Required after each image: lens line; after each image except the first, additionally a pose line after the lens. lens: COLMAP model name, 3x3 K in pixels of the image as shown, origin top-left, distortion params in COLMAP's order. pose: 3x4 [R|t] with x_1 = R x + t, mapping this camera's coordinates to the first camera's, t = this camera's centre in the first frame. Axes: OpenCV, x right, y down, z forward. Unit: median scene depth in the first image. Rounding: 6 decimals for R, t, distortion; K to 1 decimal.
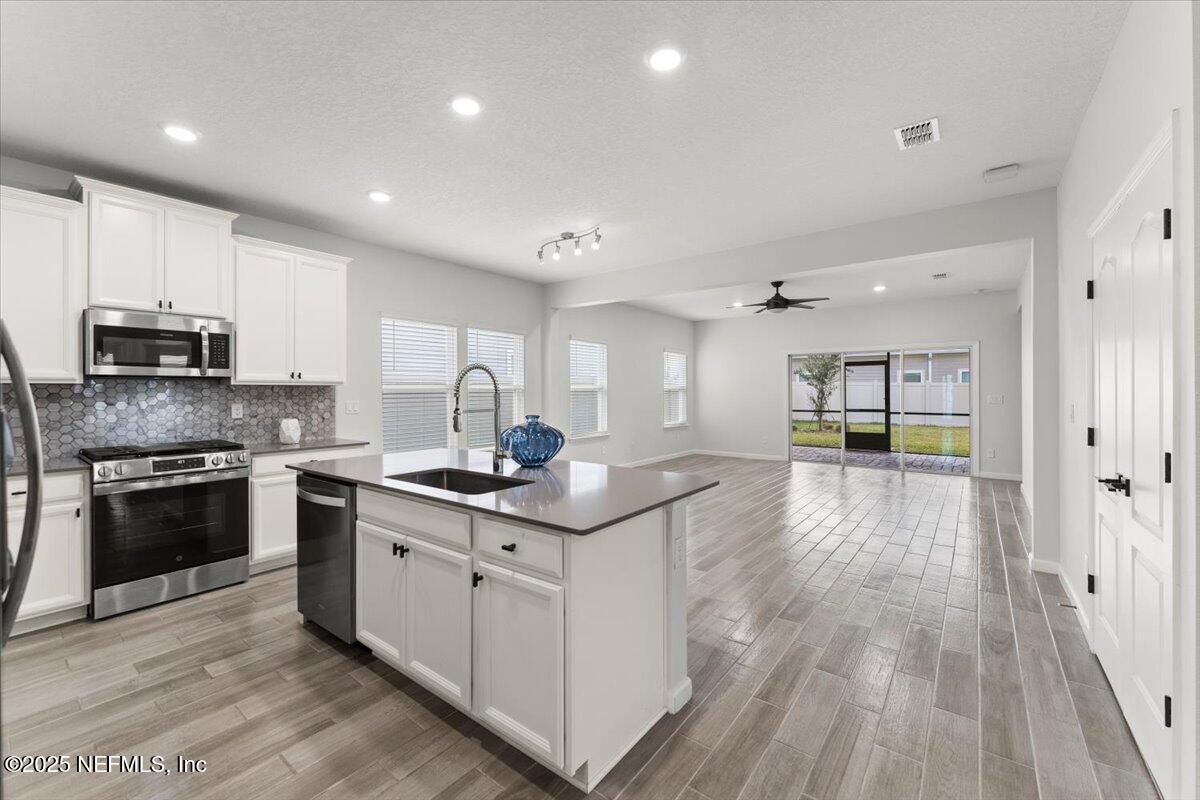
lens RADIAL K [[486.3, 0, 592.3], [0, 486.3, 391.9], [0, 0, 1]] dist [-0.002130, -0.000105]
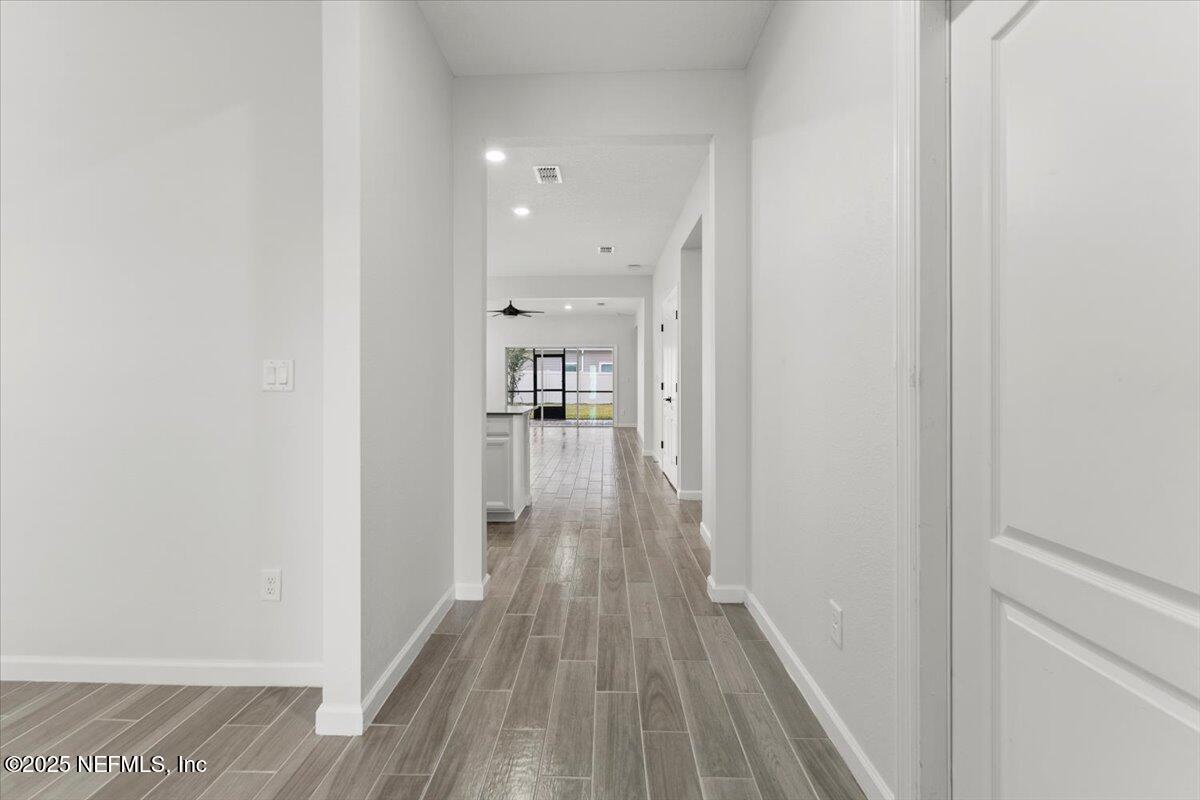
lens RADIAL K [[486.3, 0, 592.3], [0, 486.3, 391.9], [0, 0, 1]] dist [-0.002130, -0.000105]
pose [[0.800651, -0.012469, 0.599001, -0.410055], [0.000285, 0.999791, 0.020432, 0.037169], [-0.599131, -0.016188, 0.800487, -0.425197]]
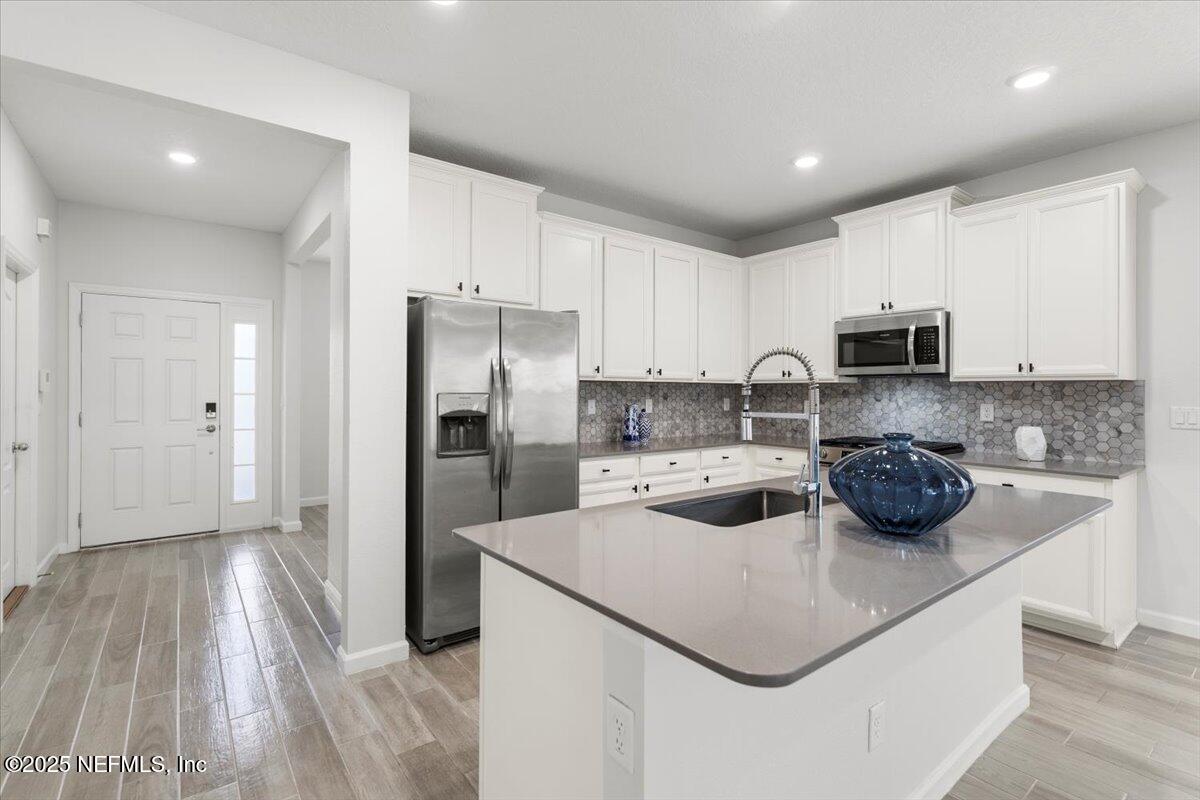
lens RADIAL K [[553.6, 0, 595.8], [0, 553.6, 391.0], [0, 0, 1]] dist [-0.001249, -0.000429]
pose [[-0.251722, 0.003045, -0.967795, 0.312204], [-0.004595, 0.999980, 0.004341, 0.000812], [0.967789, 0.005540, -0.251703, 0.497728]]
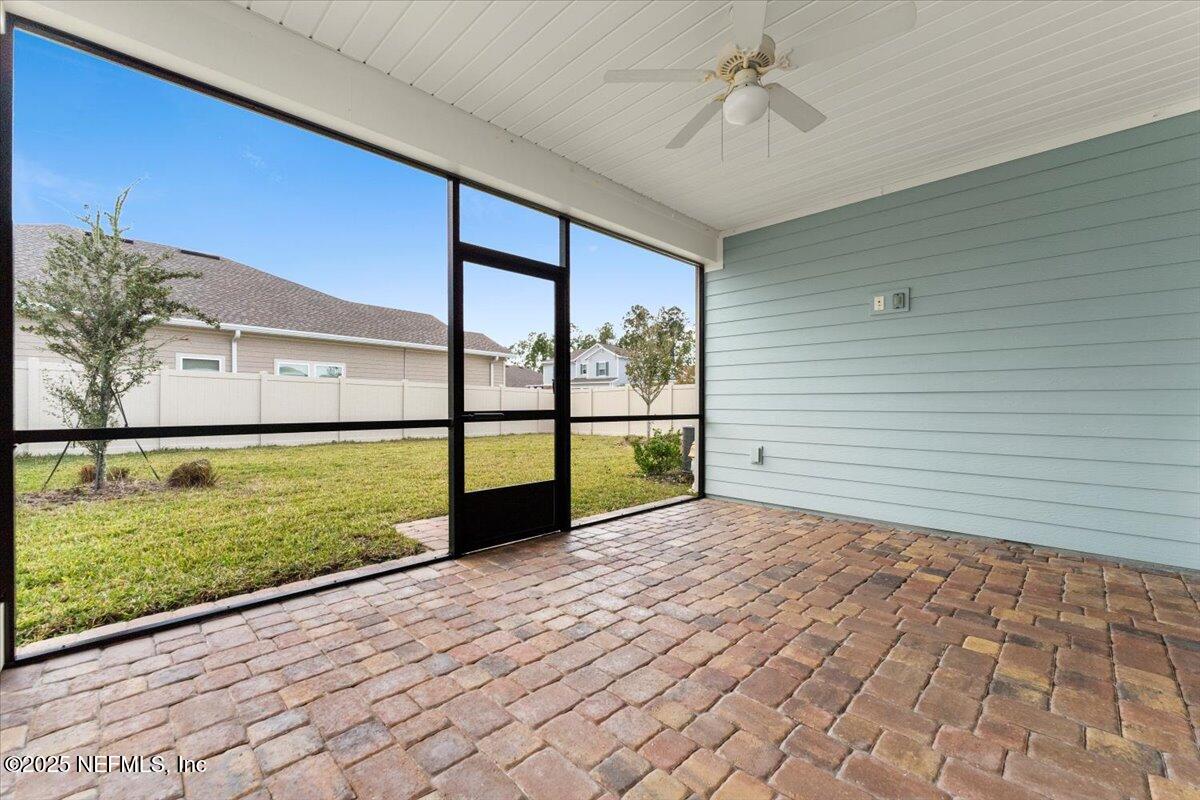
lens RADIAL K [[486.3, 0, 592.3], [0, 486.3, 391.9], [0, 0, 1]] dist [-0.002130, -0.000105]
pose [[0.124463, 0.023394, 0.991948, 0.649143], [0.003118, 0.999708, -0.023968, 0.076957], [-0.992219, 0.006076, 0.124354, 2.279783]]
